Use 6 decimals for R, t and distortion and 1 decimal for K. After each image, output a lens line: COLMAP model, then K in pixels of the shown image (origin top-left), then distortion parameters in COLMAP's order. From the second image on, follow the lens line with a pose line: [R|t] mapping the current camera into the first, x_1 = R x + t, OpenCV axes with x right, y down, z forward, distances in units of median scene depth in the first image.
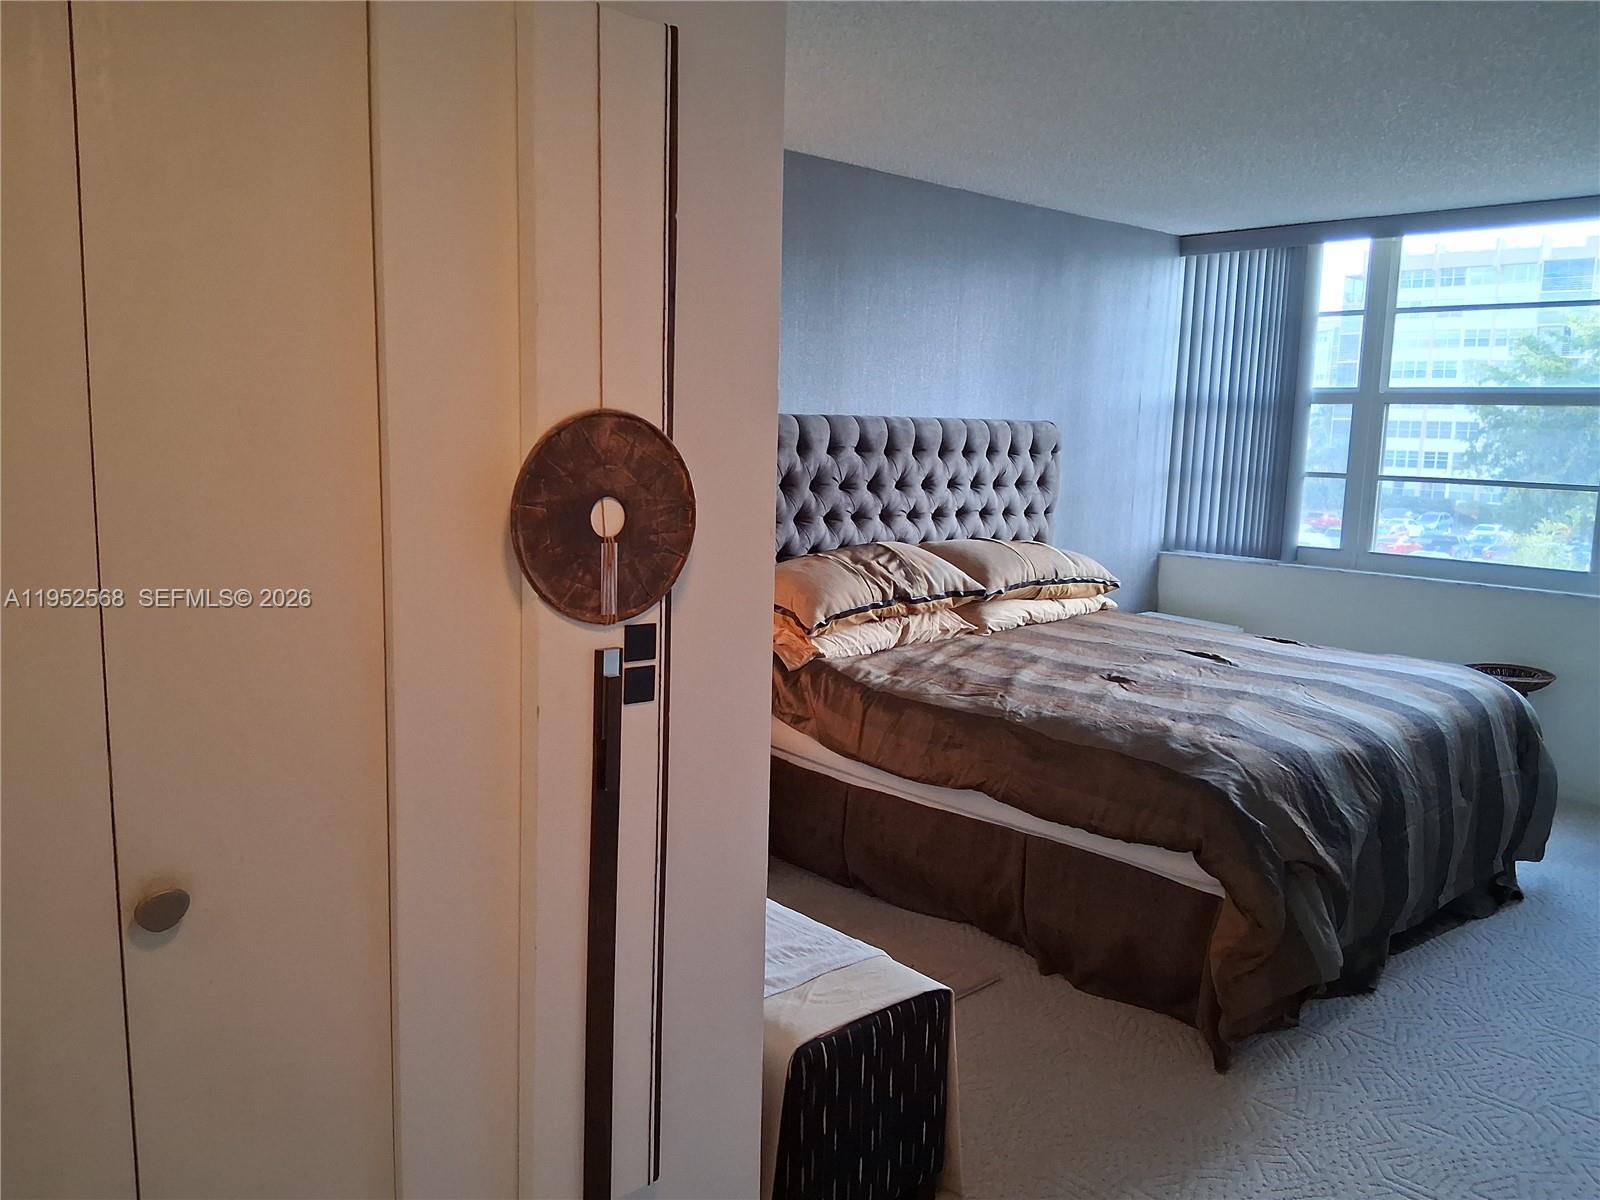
lens RADIAL K [[1195.0, 0, 800.0], [0, 1195.0, 600.0], [0, 0, 1]] dist [0.122912, -0.211149]
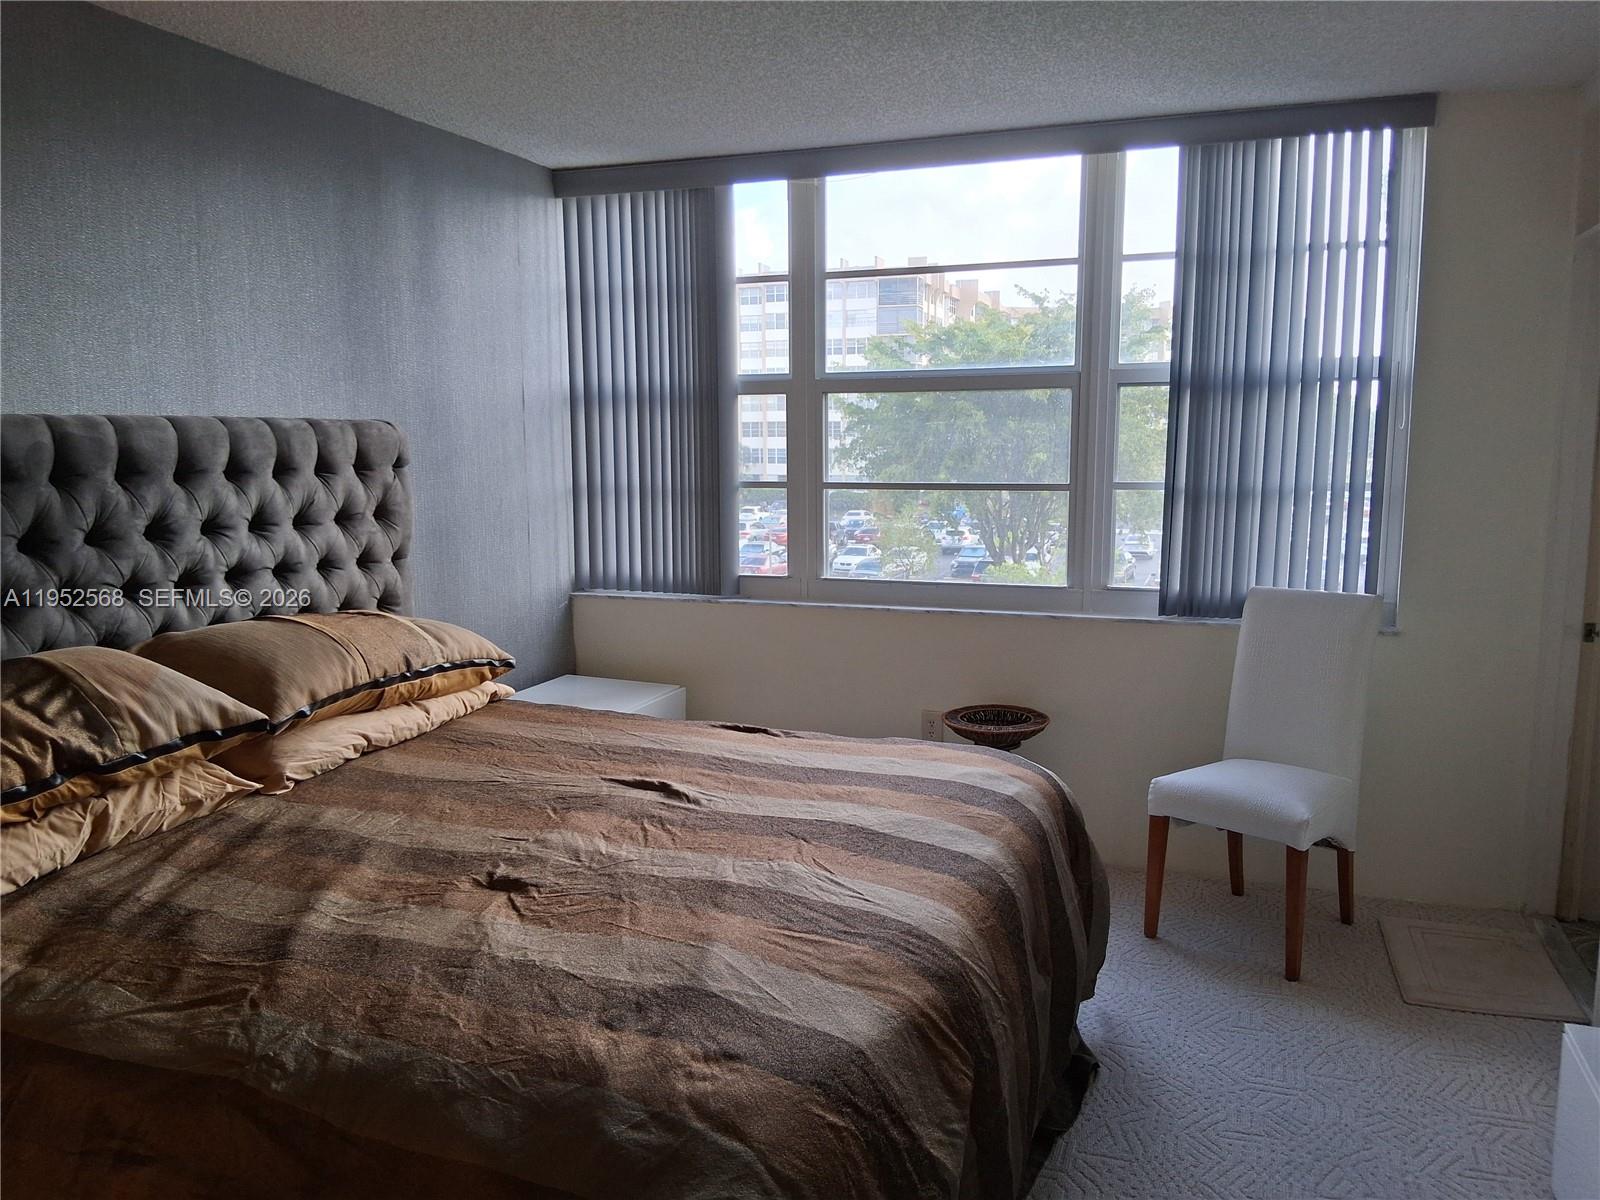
lens RADIAL K [[1195.0, 0, 800.0], [0, 1195.0, 600.0], [0, 0, 1]] dist [0.122912, -0.211149]
pose [[0.889139, -0.090311, 0.448638, 0.116111], [0.092464, 0.995568, 0.017157, -0.046356], [-0.448199, 0.026228, 0.893549, 0.350064]]
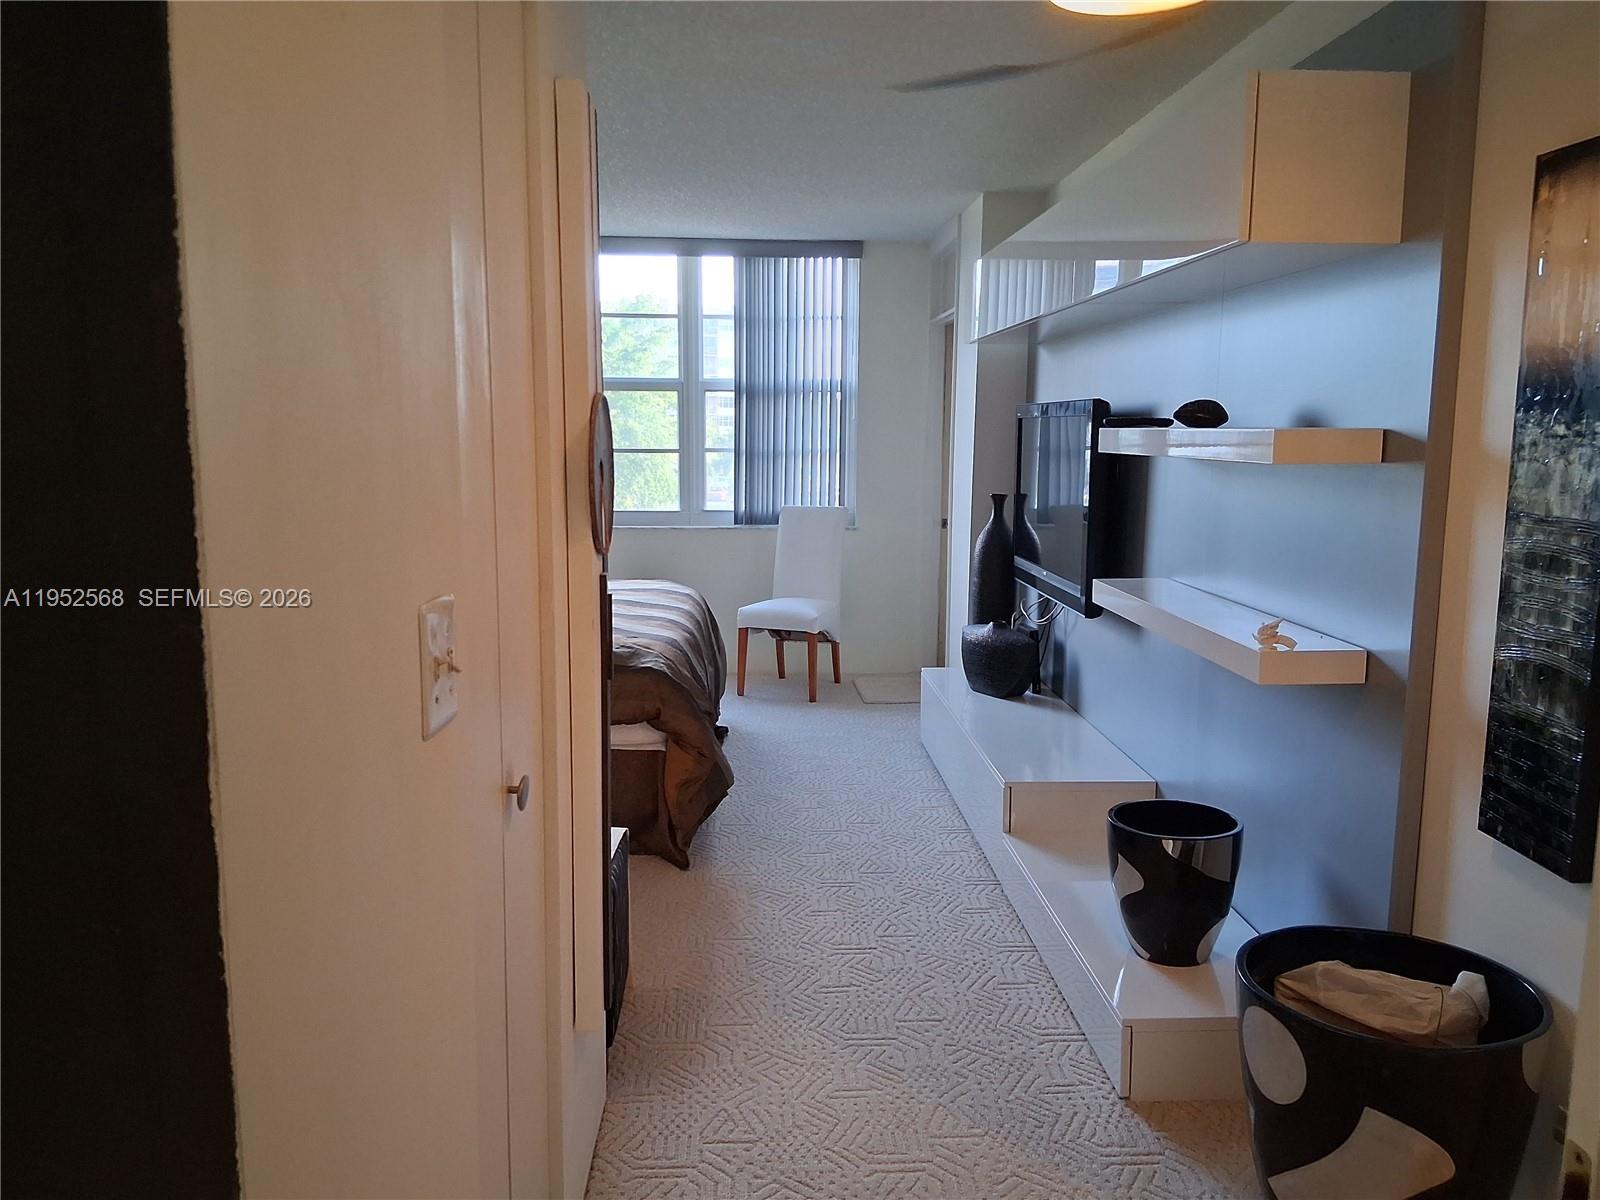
lens RADIAL K [[1195.0, 0, 800.0], [0, 1195.0, 600.0], [0, 0, 1]] dist [0.122912, -0.211149]
pose [[0.640733, -0.128836, 0.756877, -0.333911], [0.121315, 0.990425, 0.065892, 0.005646], [-0.758119, 0.049602, 0.650227, -0.002030]]
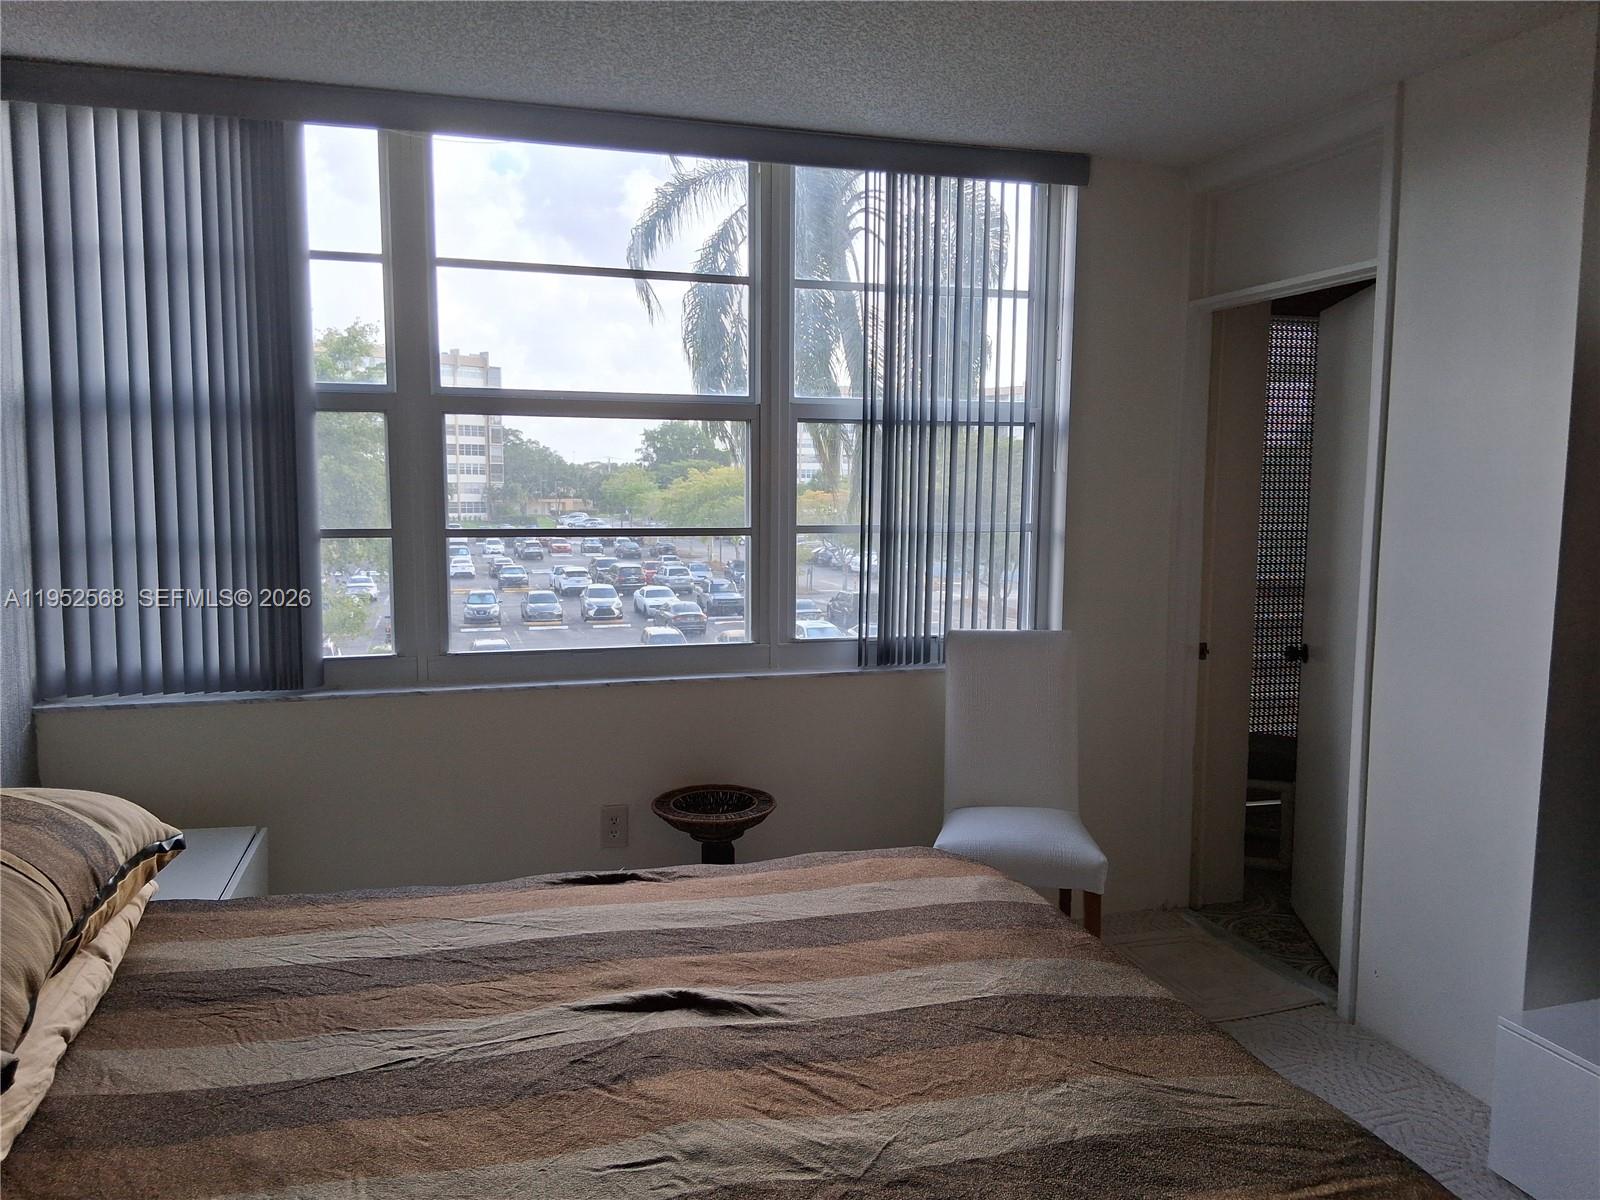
lens RADIAL K [[1195.0, 0, 800.0], [0, 1195.0, 600.0], [0, 0, 1]] dist [0.122912, -0.211149]
pose [[0.440361, -0.114262, 0.890520, 0.006475], [0.133442, 0.989182, 0.060934, -0.092979], [-0.887849, 0.092000, 0.450844, 0.659214]]
